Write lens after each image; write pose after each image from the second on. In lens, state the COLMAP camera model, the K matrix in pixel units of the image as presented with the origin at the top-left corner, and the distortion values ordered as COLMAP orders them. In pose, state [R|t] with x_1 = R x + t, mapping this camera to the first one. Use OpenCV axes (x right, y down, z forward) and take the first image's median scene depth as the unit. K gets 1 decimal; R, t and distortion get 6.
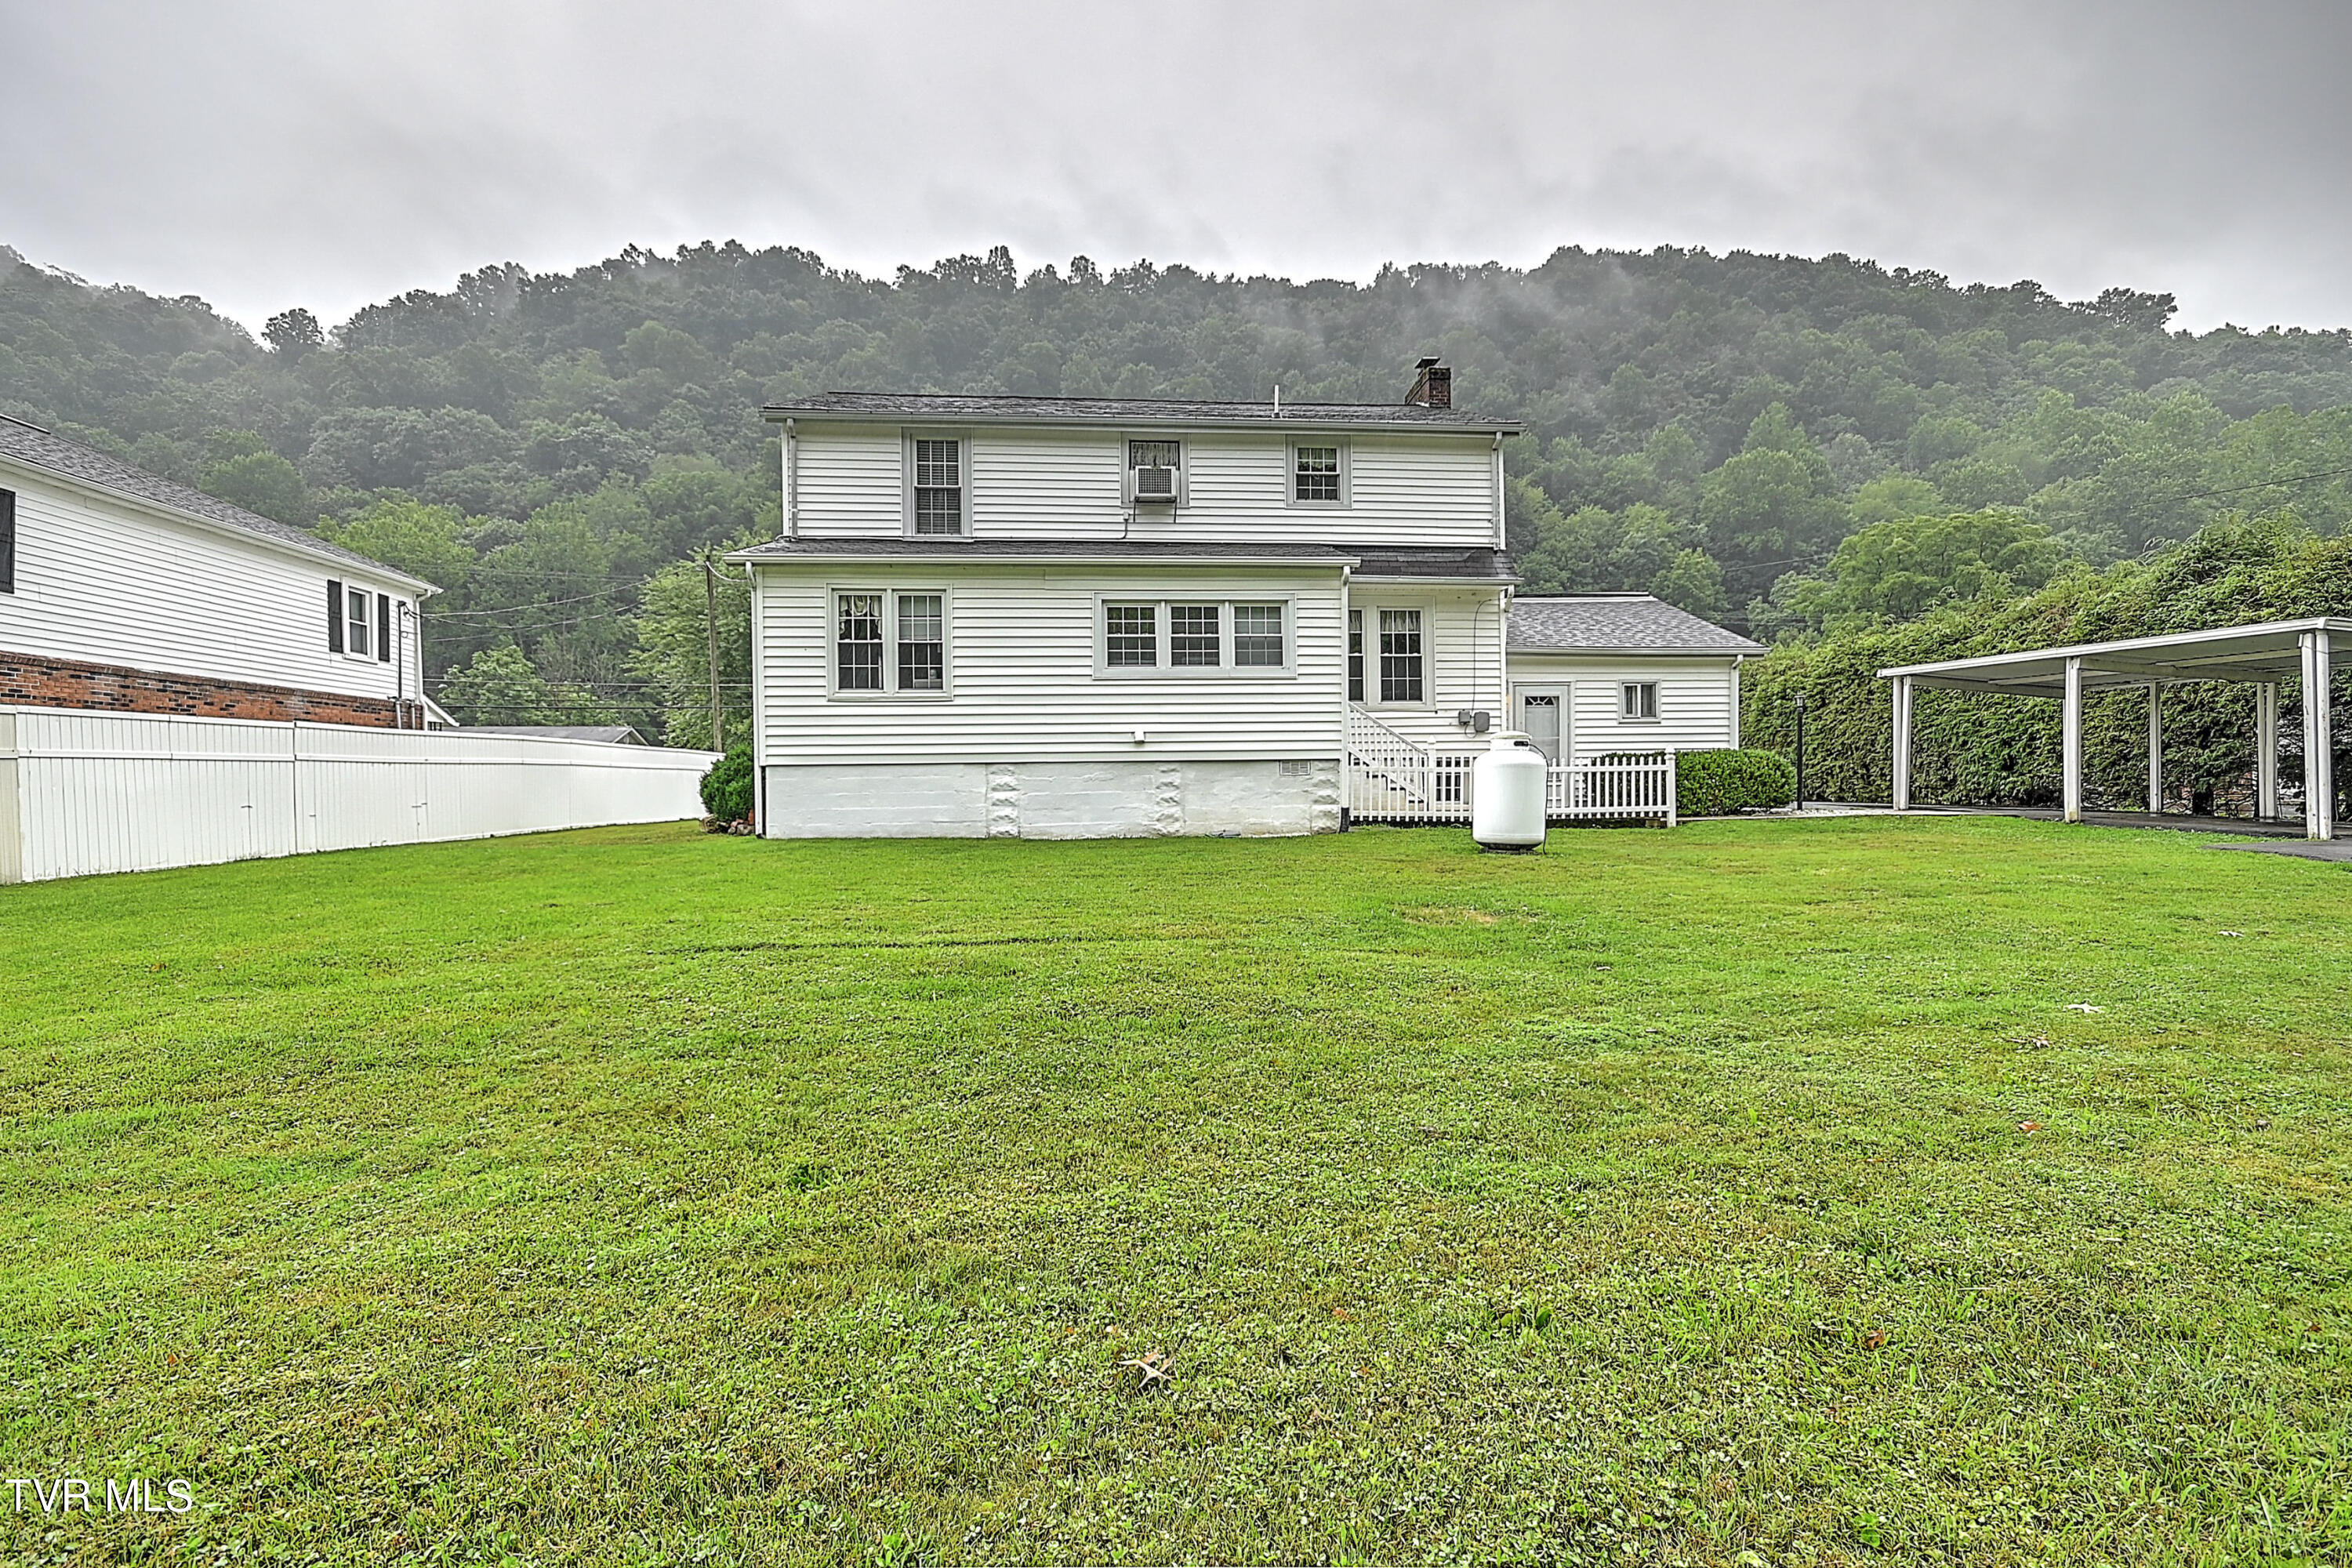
lens RADIAL K [[1007.7, 0, 1174.8], [0, 1007.7, 788.4], [0, 0, 1]] dist [0.018356, -0.008927]
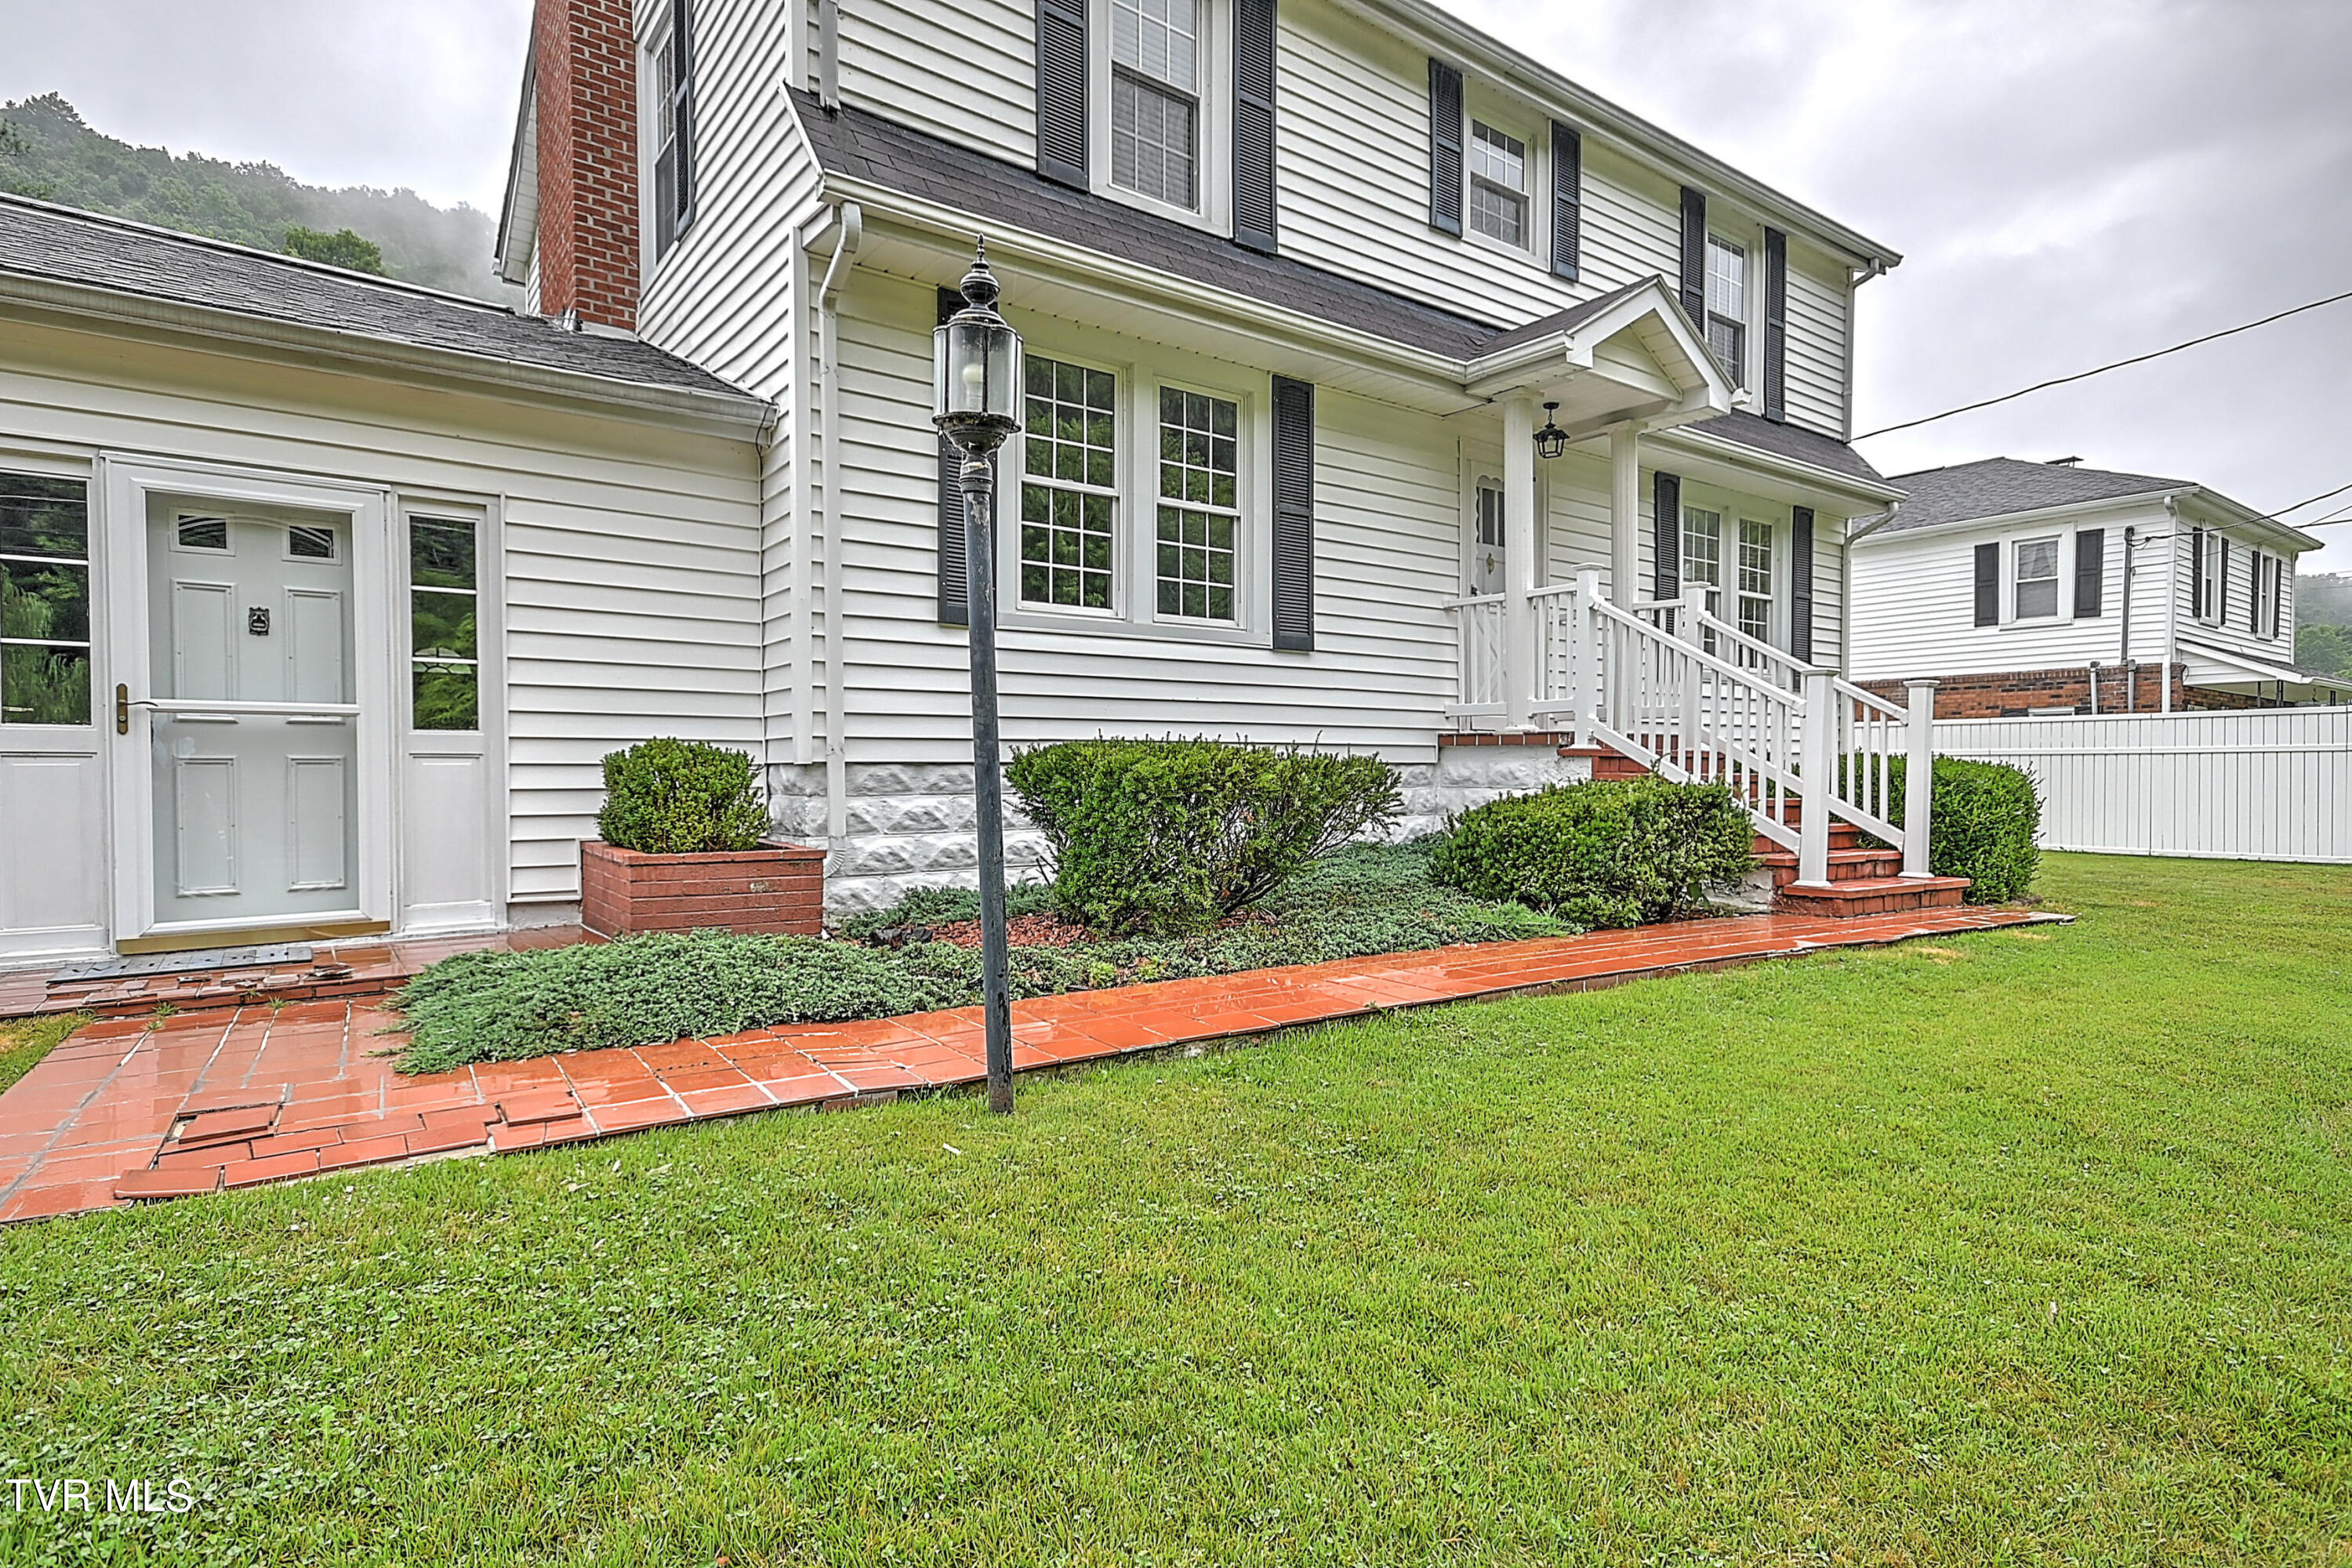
lens RADIAL K [[1165.0, 0, 1172.1], [0, 1165.0, 785.8], [0, 0, 1]] dist [0.024294, 0.001006]
pose [[-0.857726, 0.020804, -0.513686, 0.363462], [0.007427, 0.999578, 0.028081, -0.037007], [0.514053, 0.020271, -0.857519, 1.859239]]
